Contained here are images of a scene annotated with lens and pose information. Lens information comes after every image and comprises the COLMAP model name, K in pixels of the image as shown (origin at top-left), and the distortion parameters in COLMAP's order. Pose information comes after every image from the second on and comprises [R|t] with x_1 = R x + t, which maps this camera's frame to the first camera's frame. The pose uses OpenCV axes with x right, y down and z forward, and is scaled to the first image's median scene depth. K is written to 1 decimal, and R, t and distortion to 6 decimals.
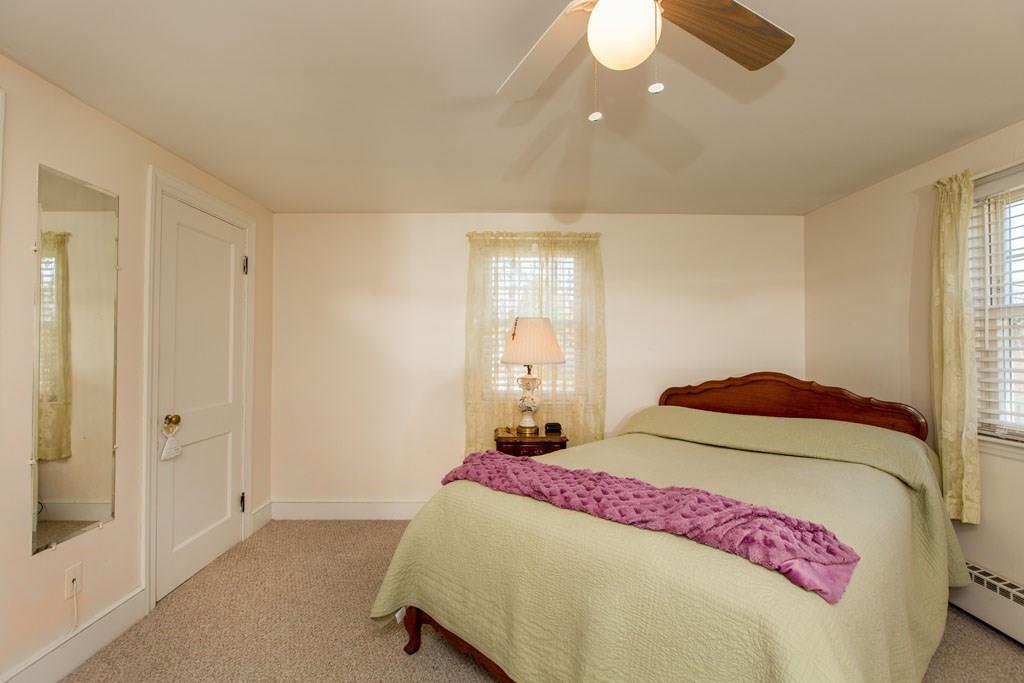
lens RADIAL K [[468.3, 0, 512.0], [0, 468.3, 341.5], [0, 0, 1]] dist [-0.000651, -0.000466]
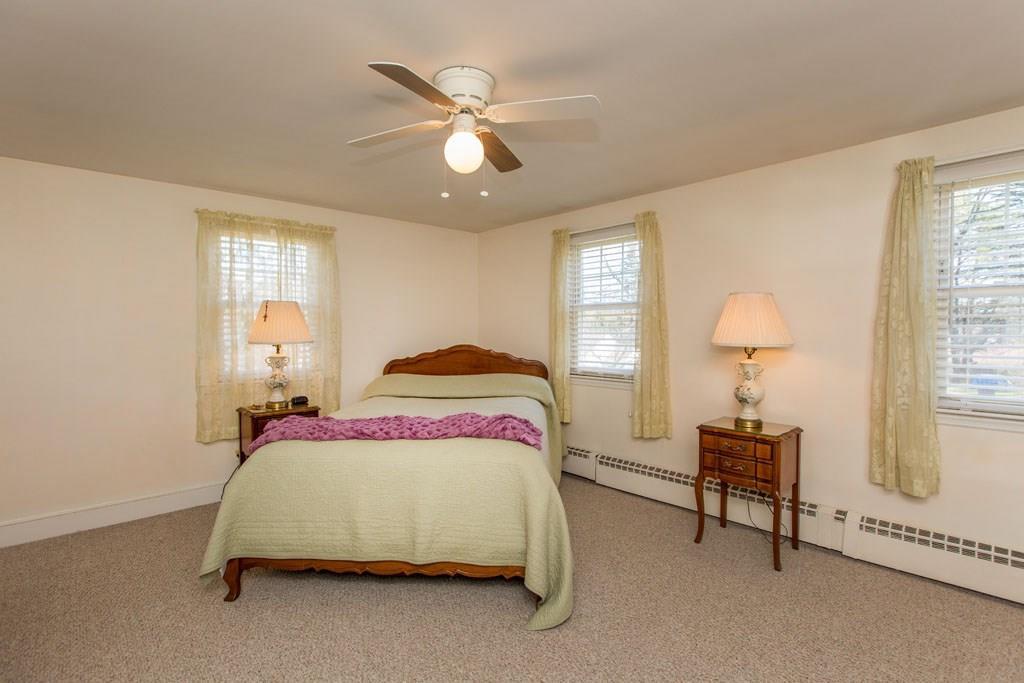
lens RADIAL K [[468.3, 0, 512.0], [0, 468.3, 341.5], [0, 0, 1]] dist [-0.000651, -0.000466]
pose [[0.754604, -0.024053, 0.655740, -0.264967], [-0.003748, 0.999154, 0.040963, -0.003314], [-0.656170, -0.033369, 0.753875, -0.165042]]
